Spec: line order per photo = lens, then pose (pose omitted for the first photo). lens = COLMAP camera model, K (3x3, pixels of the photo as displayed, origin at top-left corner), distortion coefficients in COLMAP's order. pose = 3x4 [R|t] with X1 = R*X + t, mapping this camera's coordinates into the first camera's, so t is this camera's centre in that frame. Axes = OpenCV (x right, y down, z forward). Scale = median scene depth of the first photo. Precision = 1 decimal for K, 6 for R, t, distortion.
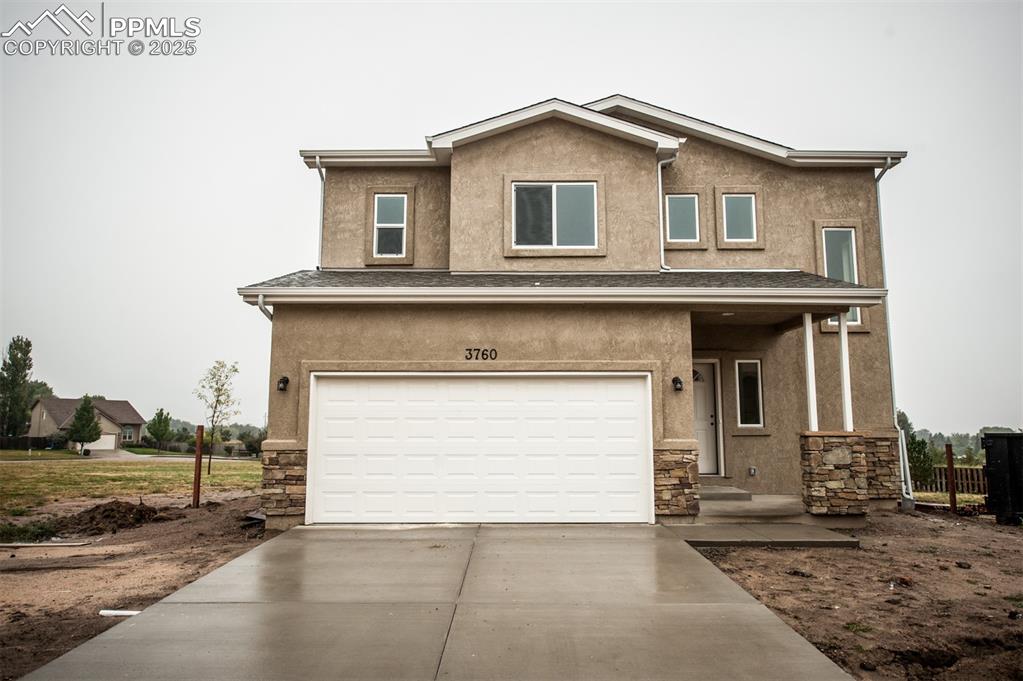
lens RADIAL K [[691.0, 0, 511.5], [0, 691.0, 340.5], [0, 0, 1]] dist [-0.001350, 0.000433]
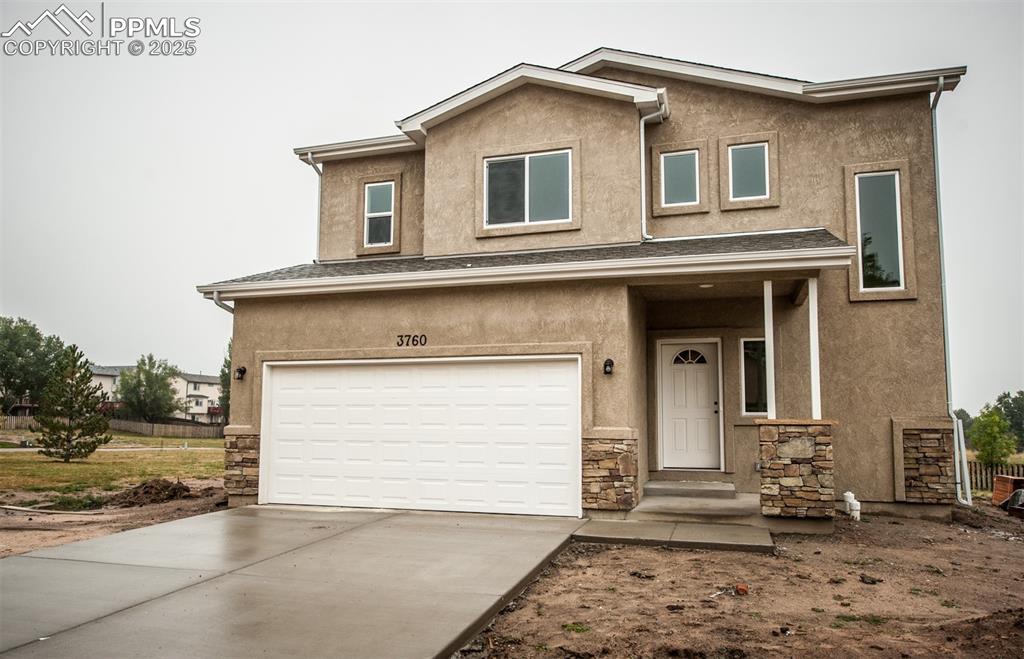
lens RADIAL K [[748.7, 0, 511.8], [0, 748.7, 353.5], [0, 0, 1]] dist [-0.001321, -0.001487]
pose [[0.950788, -0.023858, -0.308924, 0.350659], [0.034652, 0.998964, 0.029501, 0.009954], [0.307900, -0.038754, 0.950629, 0.021415]]
